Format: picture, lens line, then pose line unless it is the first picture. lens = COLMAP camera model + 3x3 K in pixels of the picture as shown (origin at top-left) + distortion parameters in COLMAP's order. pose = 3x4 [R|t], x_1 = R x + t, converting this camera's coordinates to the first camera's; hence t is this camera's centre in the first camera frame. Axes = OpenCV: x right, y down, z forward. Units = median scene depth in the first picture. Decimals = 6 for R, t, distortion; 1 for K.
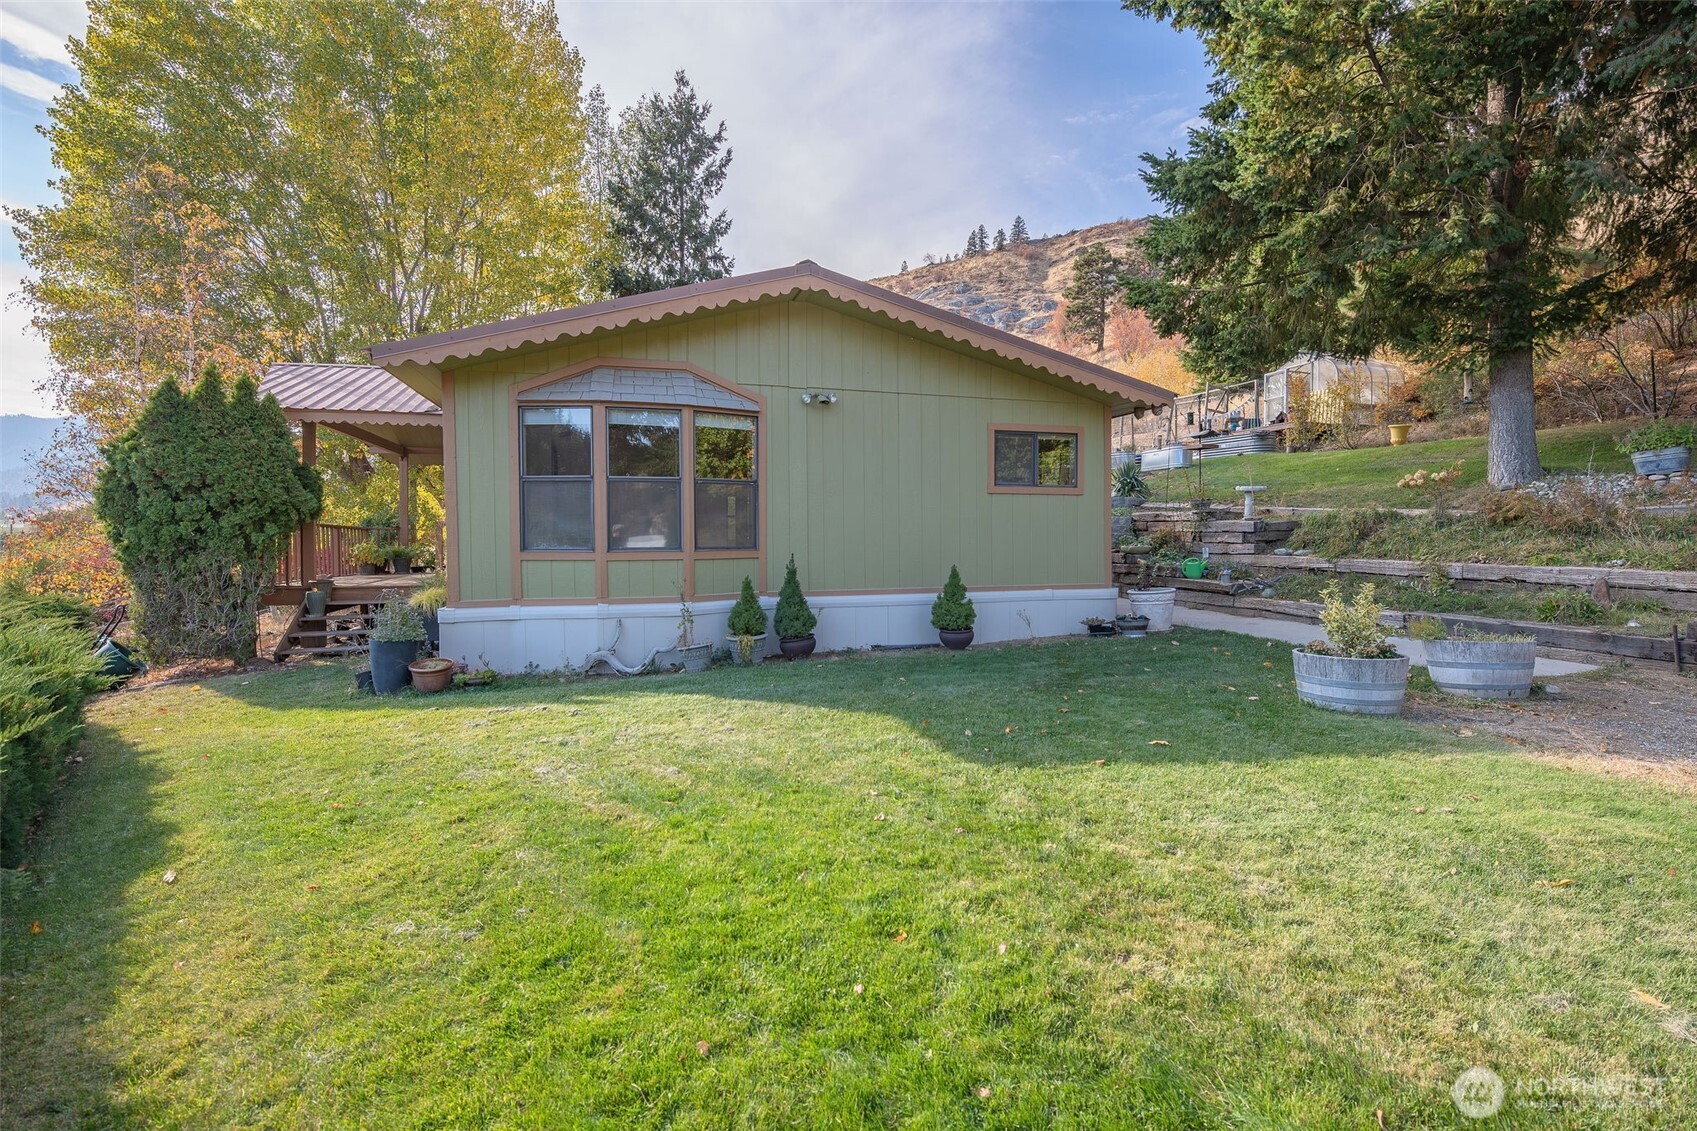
lens RADIAL K [[785.2, 0, 856.6], [0, 785.2, 544.5], [0, 0, 1]] dist [-0.000168, -0.000558]
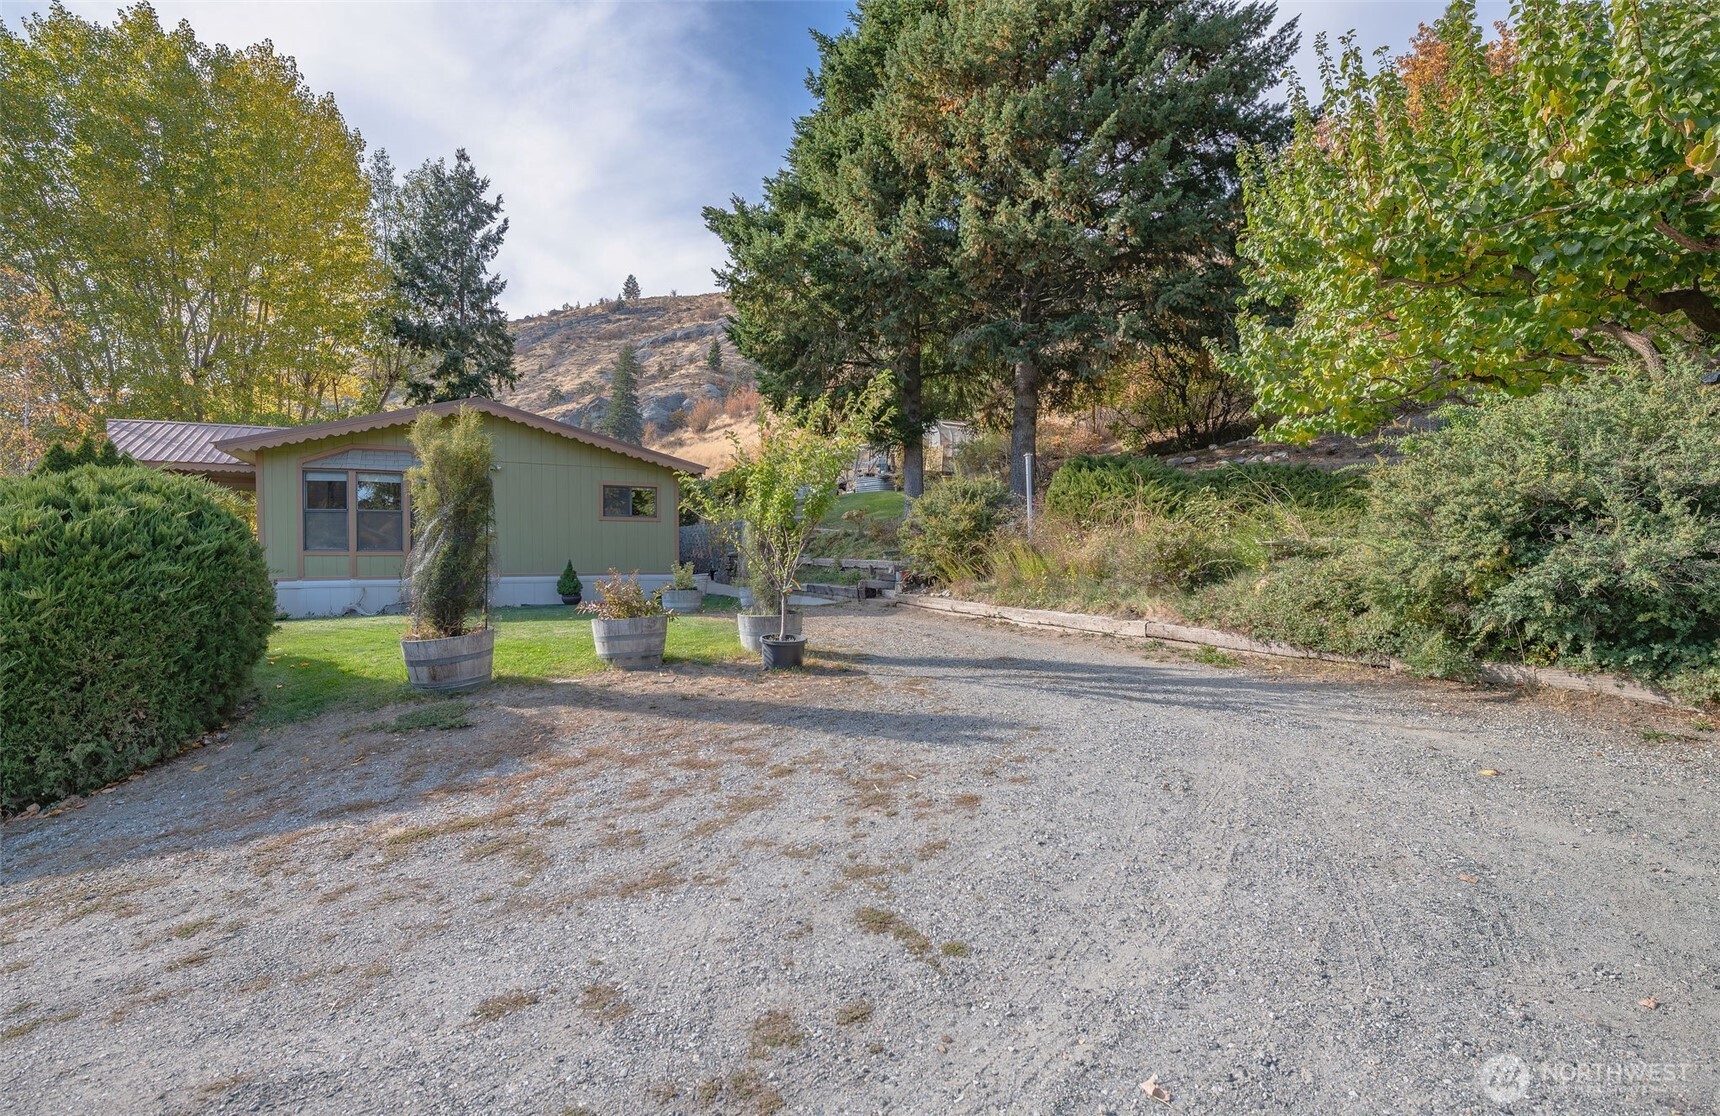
lens RADIAL K [[787.1, 0, 860.0], [0, 787.1, 558.0], [0, 0, 1]] dist [-0.003174, -0.000421]
pose [[0.977654, 0.003110, 0.210197, 0.110993], [-0.001968, 0.999982, -0.005643, 0.008415], [-0.210211, 0.005104, 0.977643, -0.259210]]
